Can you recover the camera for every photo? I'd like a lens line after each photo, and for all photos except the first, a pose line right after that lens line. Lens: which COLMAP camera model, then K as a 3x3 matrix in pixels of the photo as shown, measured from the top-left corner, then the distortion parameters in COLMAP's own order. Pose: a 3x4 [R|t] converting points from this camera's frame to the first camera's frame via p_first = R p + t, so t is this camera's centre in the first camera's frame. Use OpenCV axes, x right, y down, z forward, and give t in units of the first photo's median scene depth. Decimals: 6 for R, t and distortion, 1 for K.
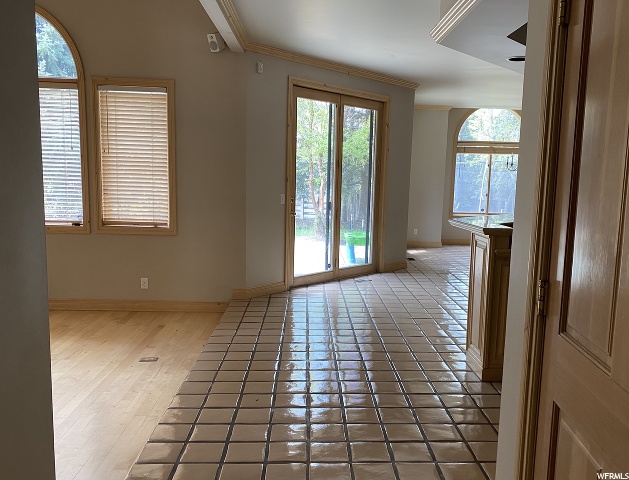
lens RADIAL K [[521.7, 0, 314.5], [0, 521.7, 240.0], [0, 0, 1]] dist [0.000000, -0.000224]
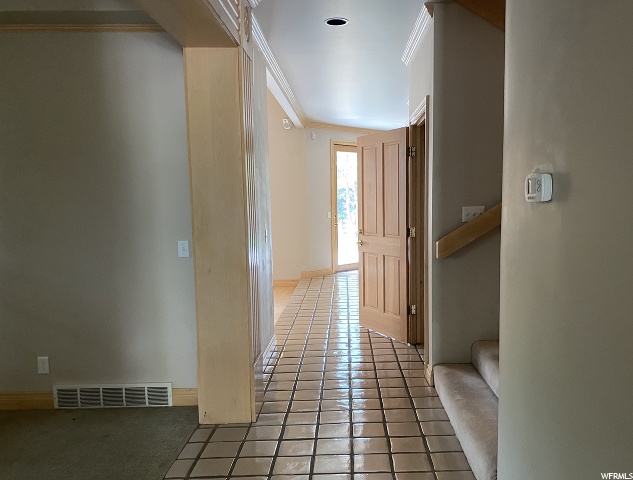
lens RADIAL K [[506.7, 0, 316.5], [0, 506.7, 240.0], [0, 0, 1]] dist [-0.213041, 0.000037]
pose [[0.996907, -0.029894, -0.072688, 0.008288], [0.026626, 0.998609, -0.045516, 0.063669], [0.073948, 0.043439, 0.996316, -0.521857]]
